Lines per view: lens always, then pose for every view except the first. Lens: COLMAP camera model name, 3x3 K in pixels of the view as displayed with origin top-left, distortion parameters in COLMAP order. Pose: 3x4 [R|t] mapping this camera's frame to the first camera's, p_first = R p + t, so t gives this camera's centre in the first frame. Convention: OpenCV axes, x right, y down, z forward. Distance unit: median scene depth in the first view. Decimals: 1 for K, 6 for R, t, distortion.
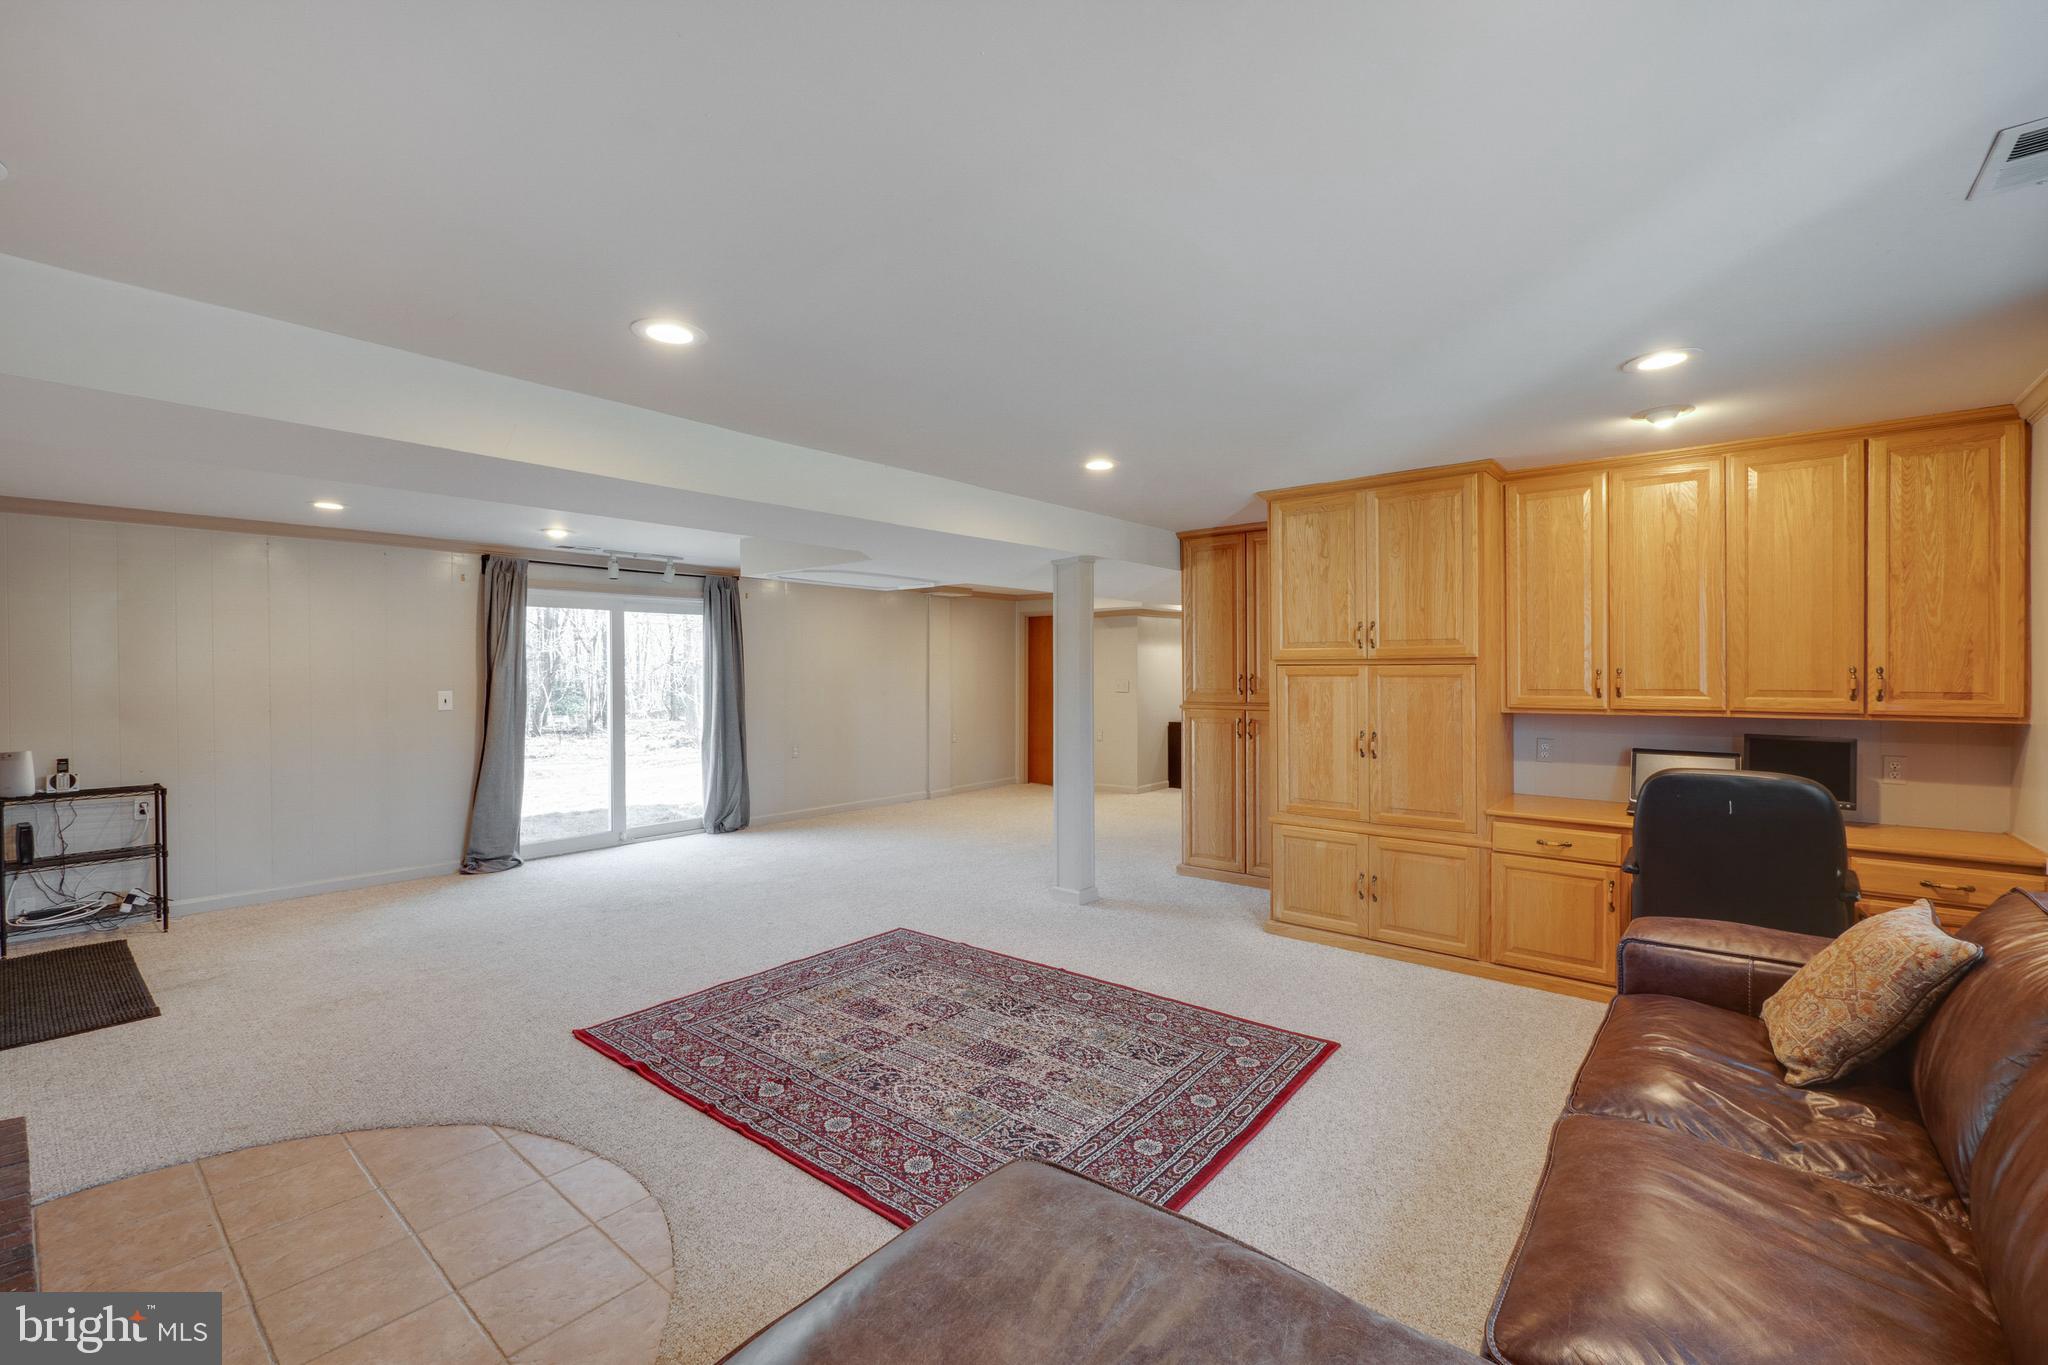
lens RADIAL K [[850.1, 0, 1037.1], [0, 850.1, 675.1], [0, 0, 1]] dist [-0.001671, -0.000031]
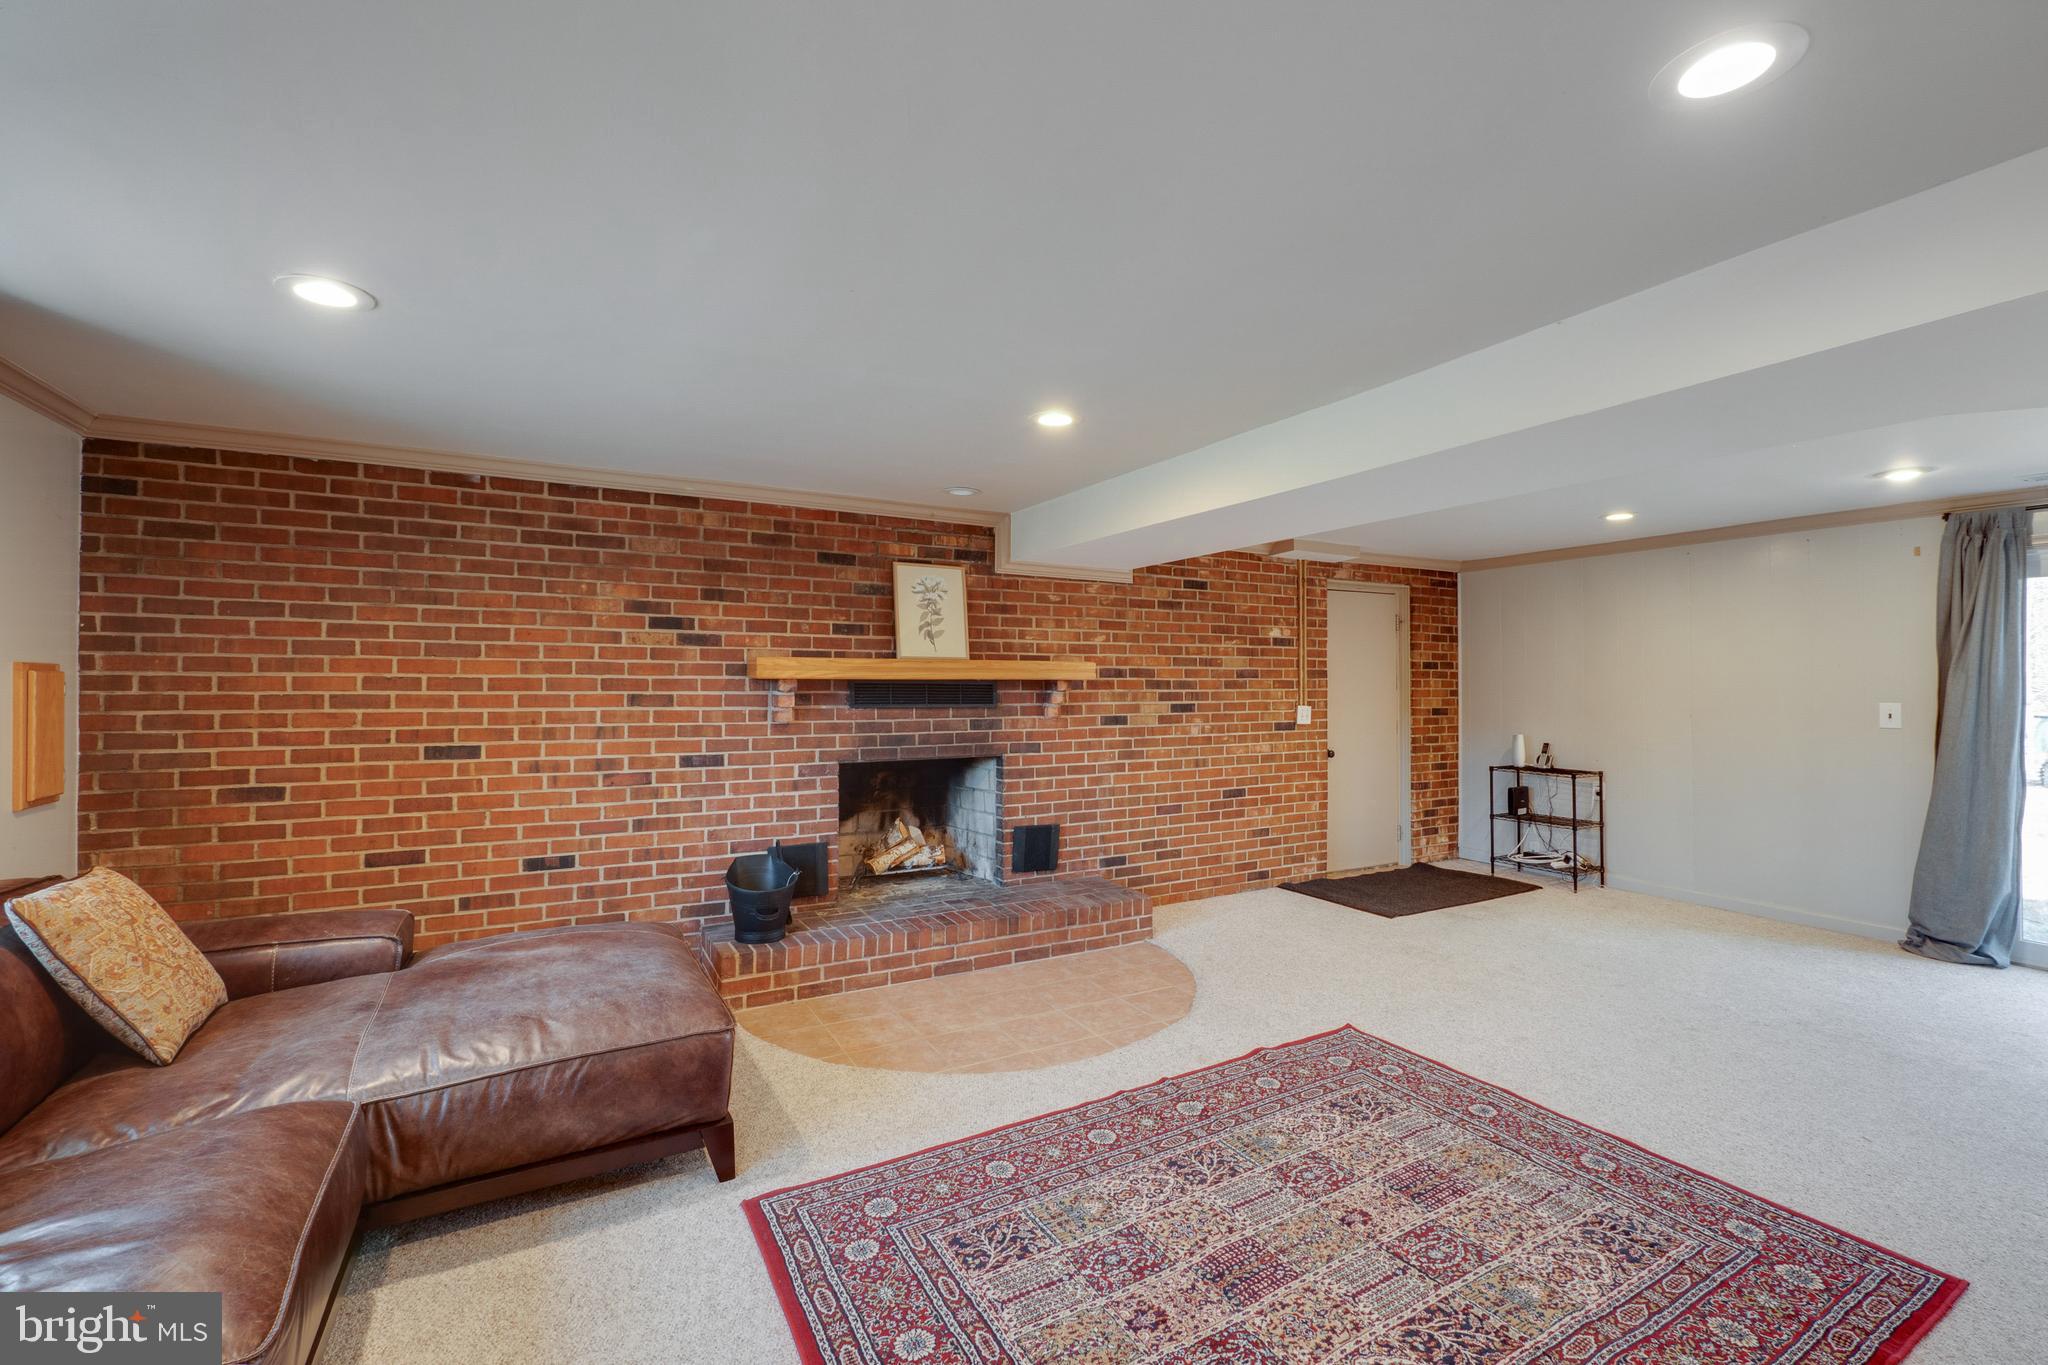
lens RADIAL K [[862.7, 0, 1018.4], [0, 862.7, 679.9], [0, 0, 1]] dist [-0.003008, 0.000134]
pose [[-0.372589, 0.000556, -0.927996, 0.552184], [-0.003738, 0.999991, 0.002100, -0.001405], [0.927989, 0.004251, -0.372584, 0.970595]]
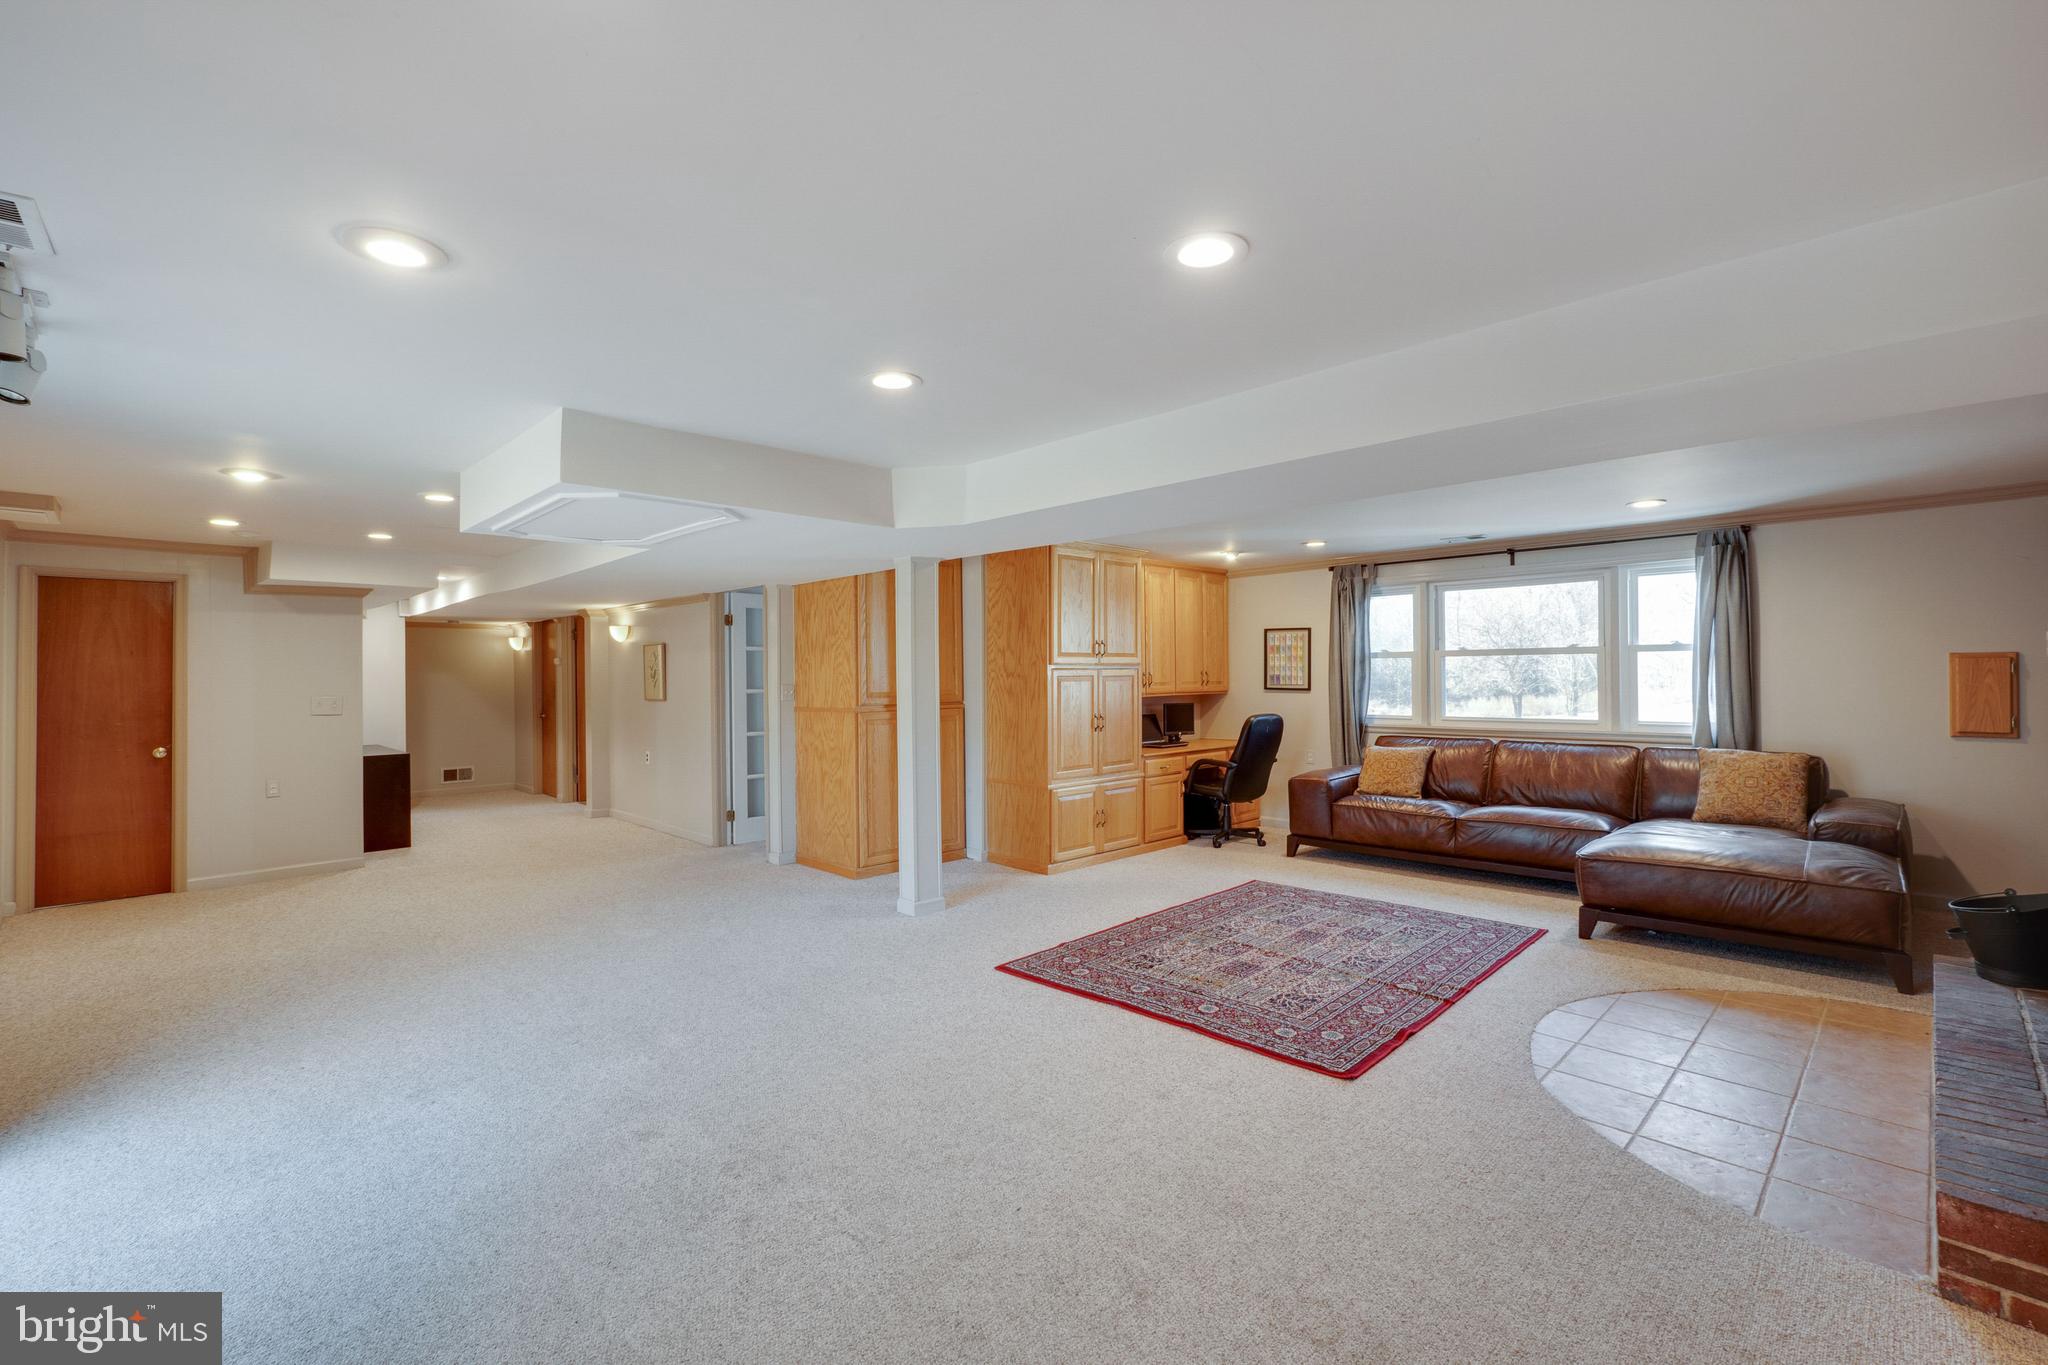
lens RADIAL K [[888.1, 0, 1014.2], [0, 888.1, 674.2], [0, 0, 1]] dist [0.000035, 0.000121]
pose [[0.114384, 0.004839, 0.993425, -1.425480], [0.015429, 0.999859, -0.006647, 0.007258], [-0.993317, 0.016088, 0.114294, 1.176727]]
